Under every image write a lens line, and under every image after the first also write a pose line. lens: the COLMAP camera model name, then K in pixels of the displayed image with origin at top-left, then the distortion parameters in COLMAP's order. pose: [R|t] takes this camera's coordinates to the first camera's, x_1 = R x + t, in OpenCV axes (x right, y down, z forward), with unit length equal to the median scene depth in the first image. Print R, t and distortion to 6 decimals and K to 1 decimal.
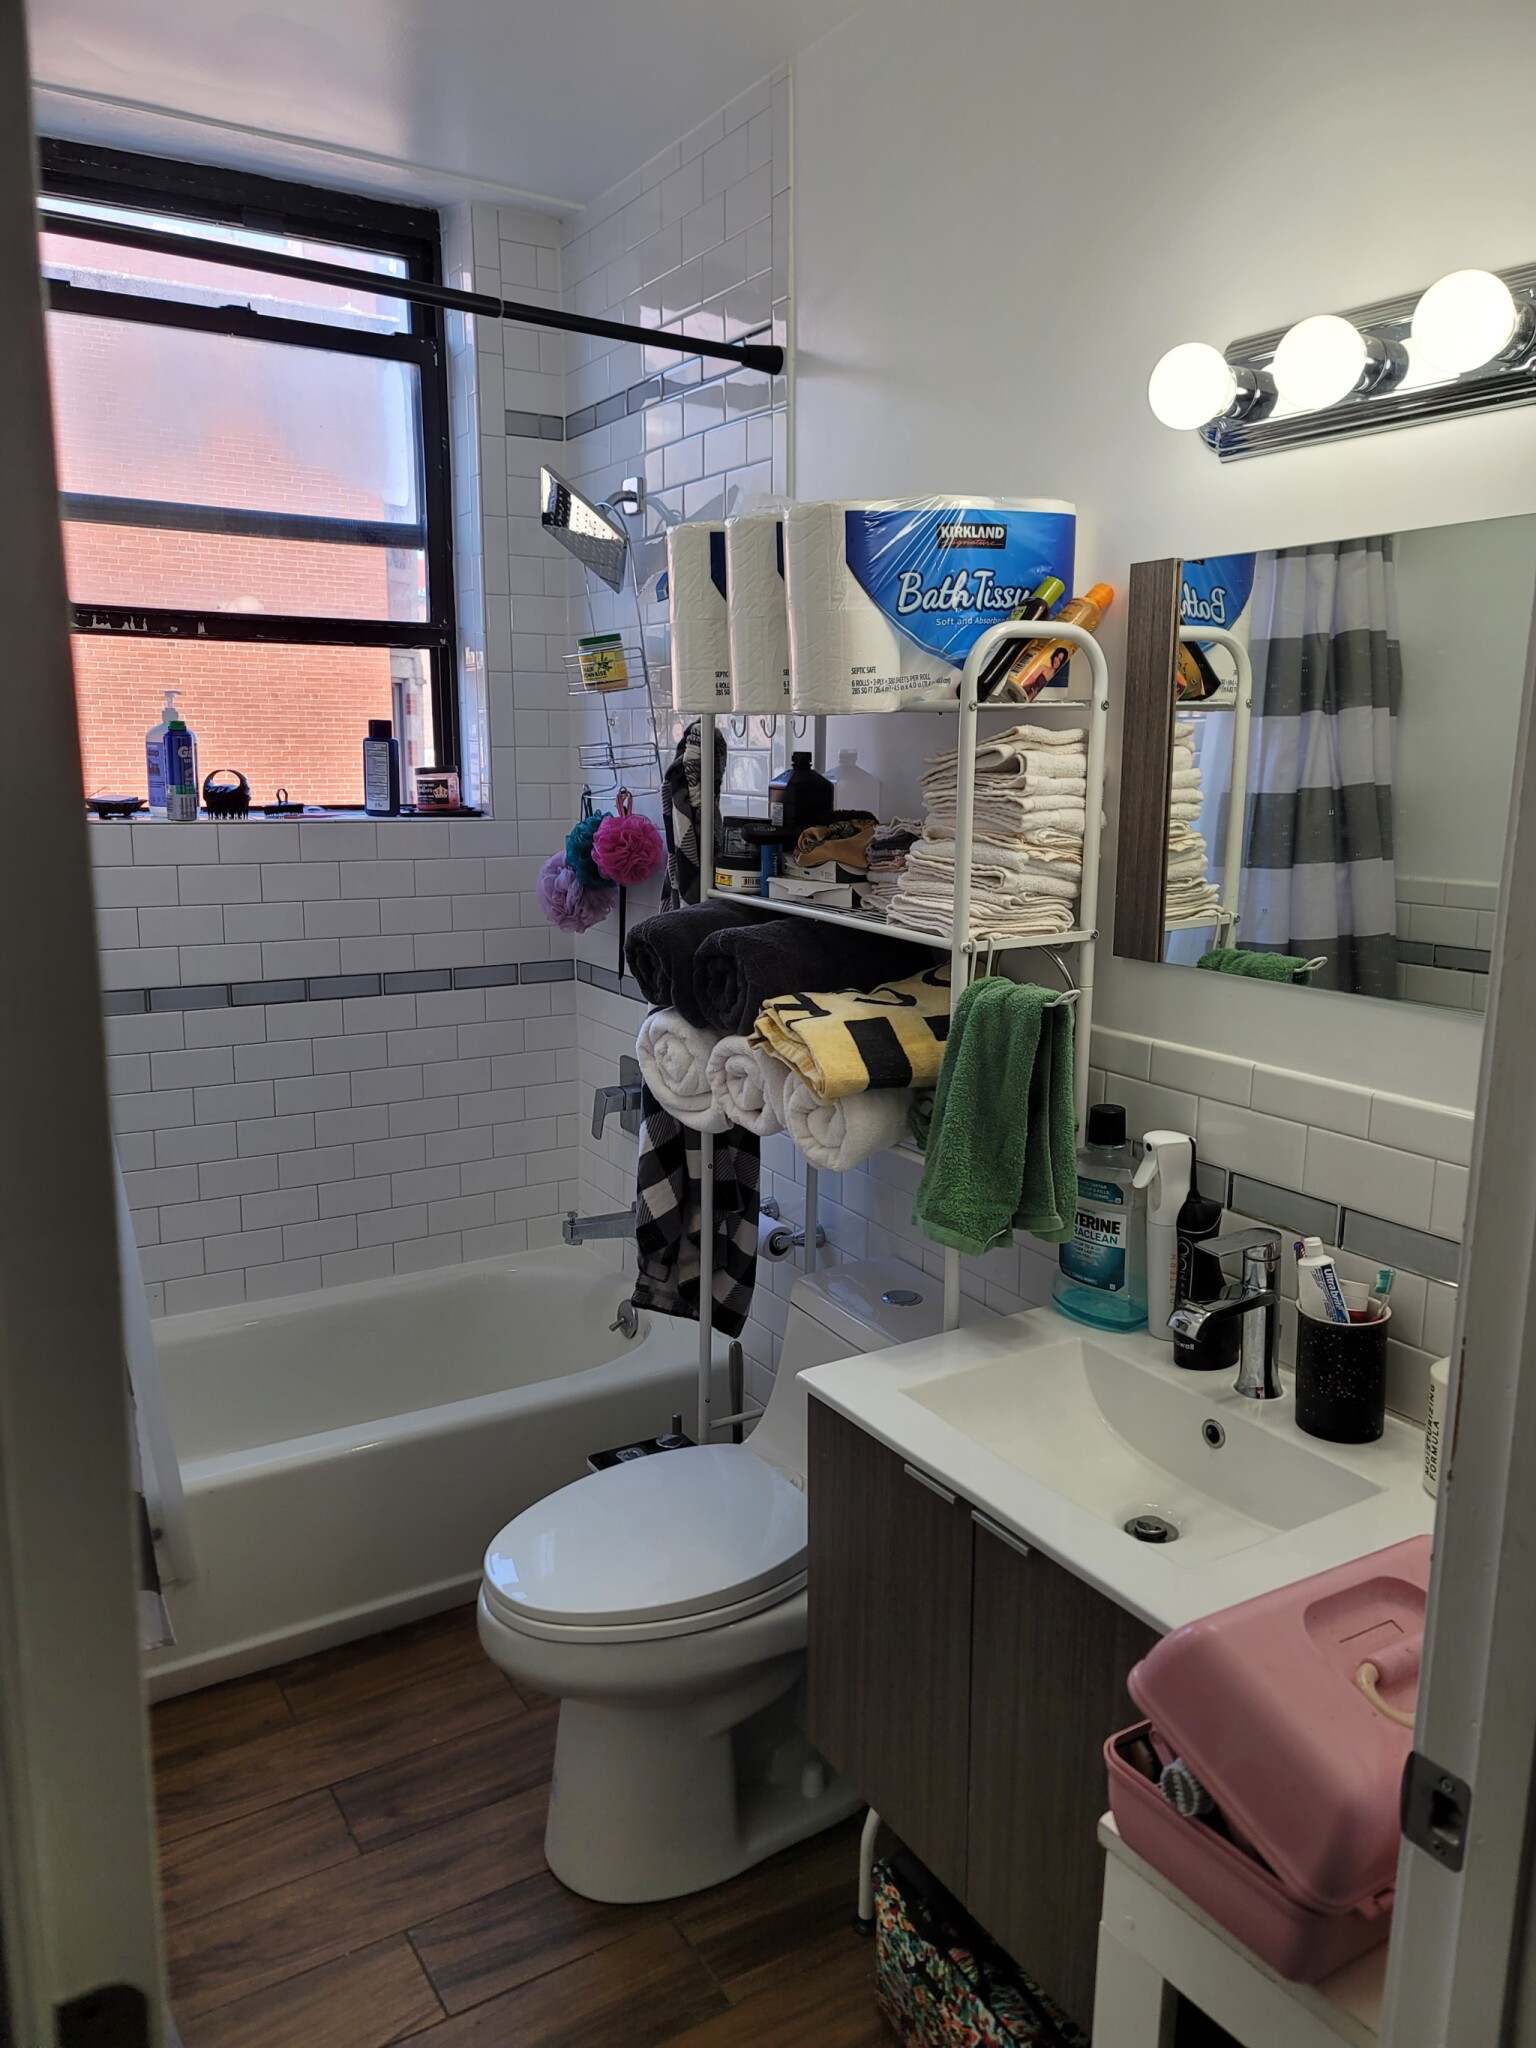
lens RADIAL K [[1505.9, 0, 764.3], [0, 1505.9, 1017.8], [0, 0, 1]] dist [0.056186, 0.000548]
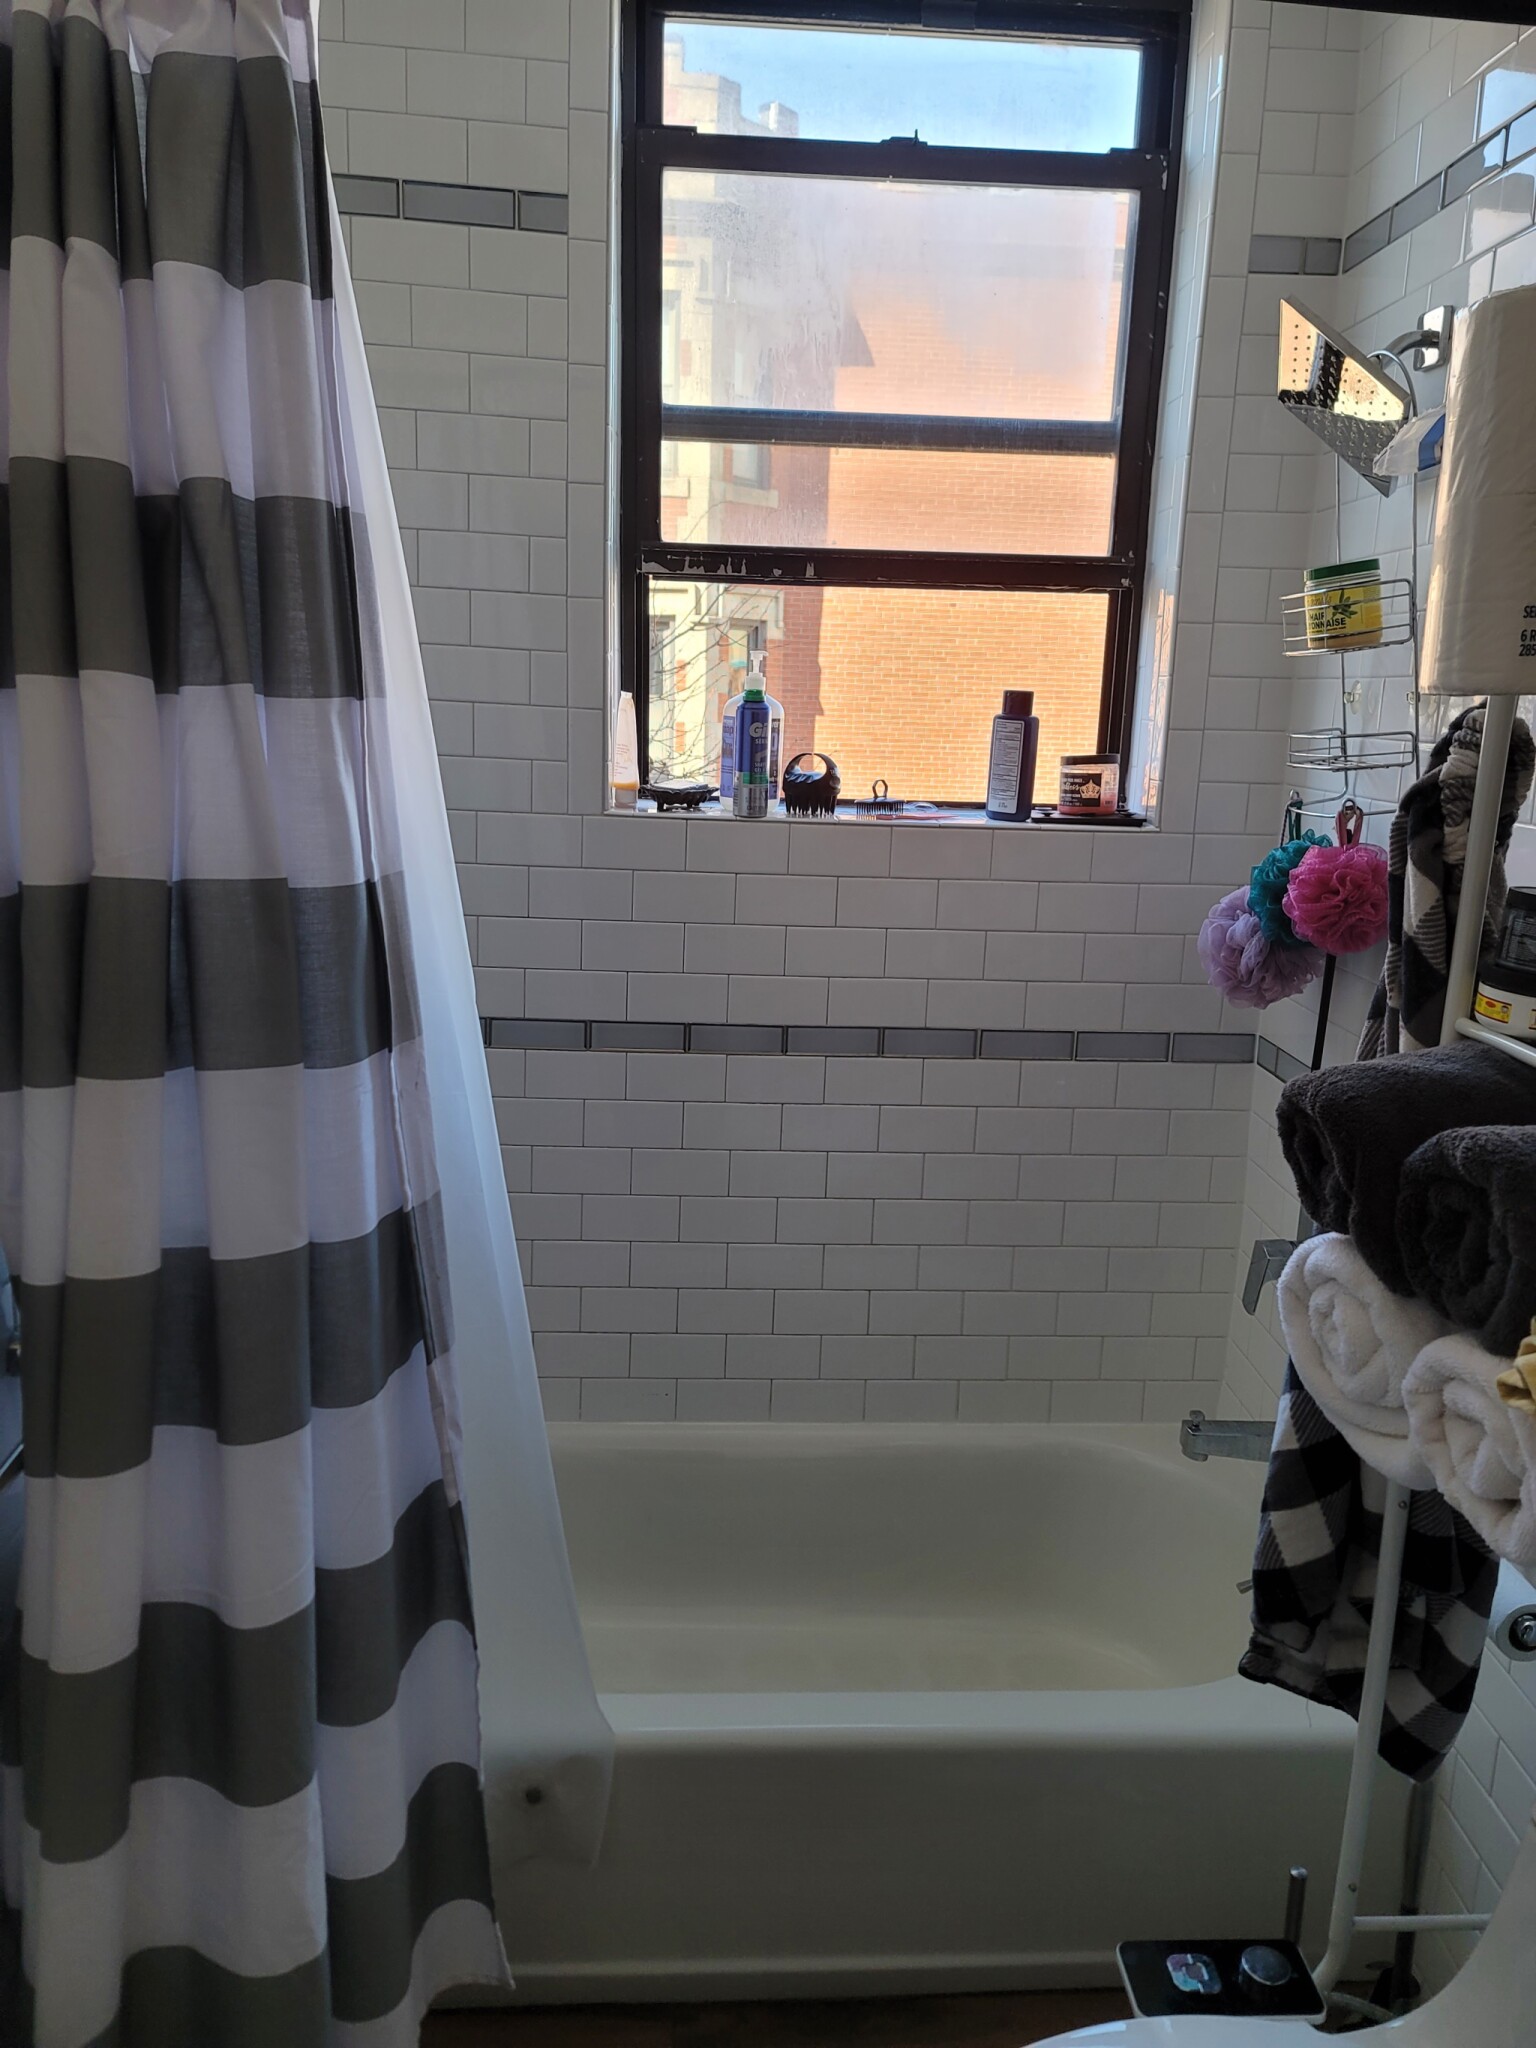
lens RADIAL K [[1505.9, 0, 764.3], [0, 1505.9, 1017.8], [0, 0, 1]] dist [0.056186, 0.000548]
pose [[0.879207, 0.119252, -0.461275, -0.003319], [-0.108222, 0.992848, 0.050402, -0.065305], [0.463987, 0.005607, 0.885824, 0.305969]]
